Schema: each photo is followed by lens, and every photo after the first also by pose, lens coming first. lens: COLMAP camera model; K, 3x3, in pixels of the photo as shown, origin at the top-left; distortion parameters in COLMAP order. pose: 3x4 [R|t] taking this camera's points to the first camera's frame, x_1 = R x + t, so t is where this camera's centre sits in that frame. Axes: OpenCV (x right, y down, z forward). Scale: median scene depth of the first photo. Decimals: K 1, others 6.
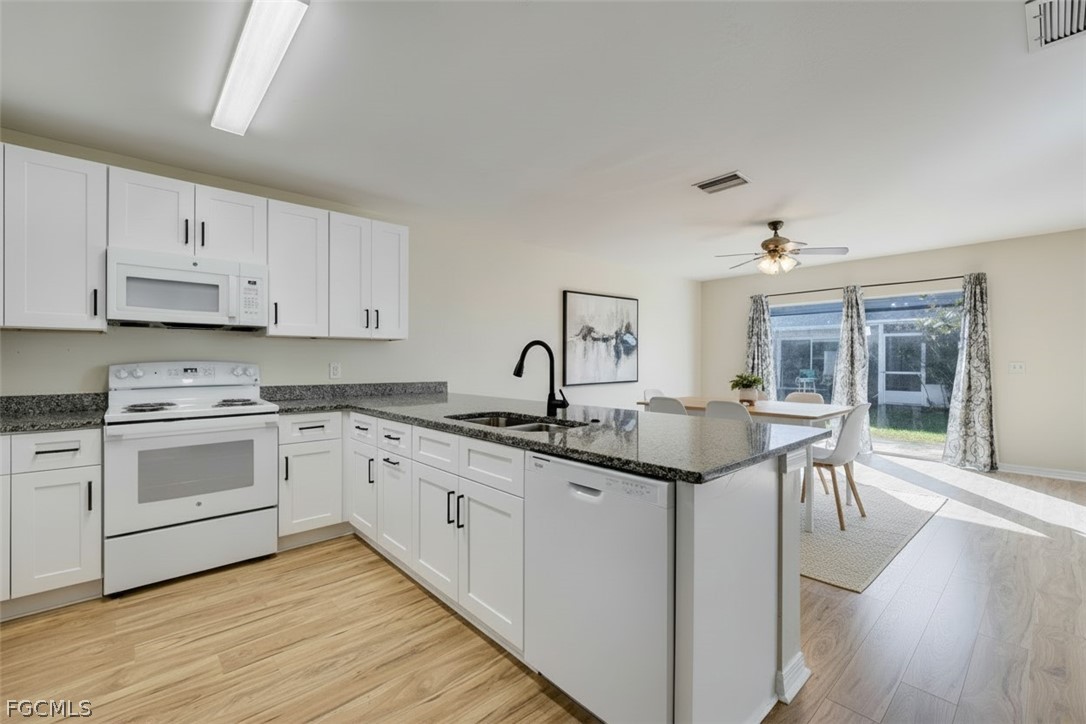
lens RADIAL K [[457.3, 0, 549.7], [0, 457.3, 359.0], [0, 0, 1]] dist [-0.003014, -0.000236]
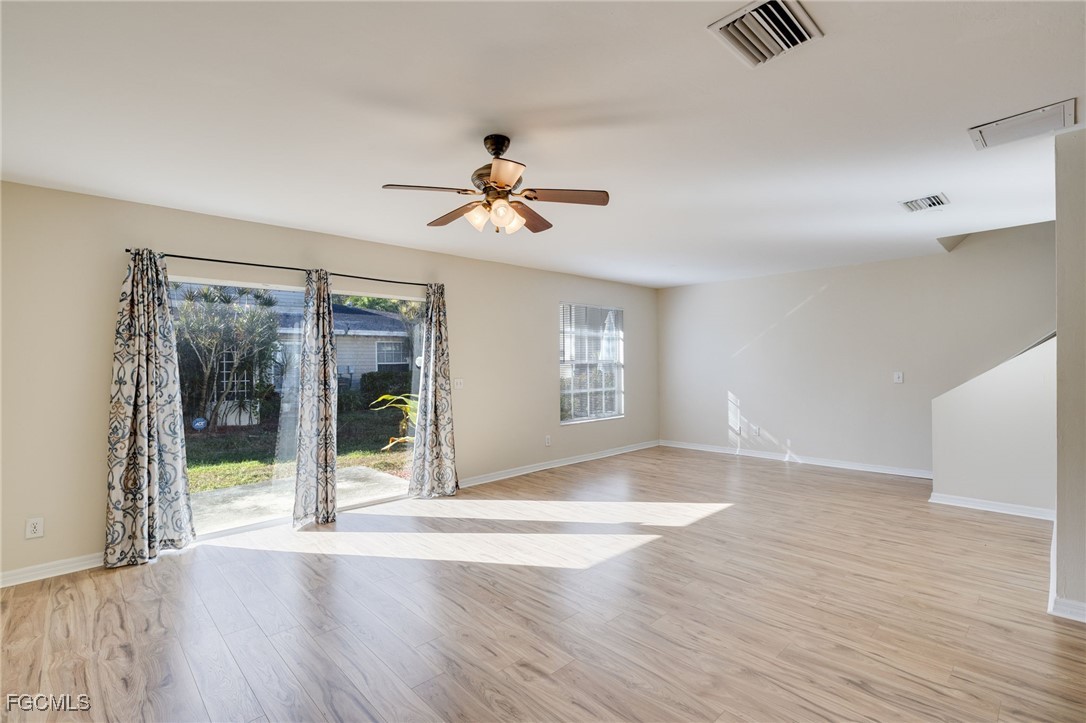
lens RADIAL K [[499.4, 0, 542.6], [0, 499.4, 361.5], [0, 0, 1]] dist [0.000629, 0.000124]
pose [[-0.008967, 0.002642, 0.999956, -0.117587], [0.010994, 0.999936, -0.002543, -0.035907], [-0.999899, 0.010971, -0.008996, 1.149898]]
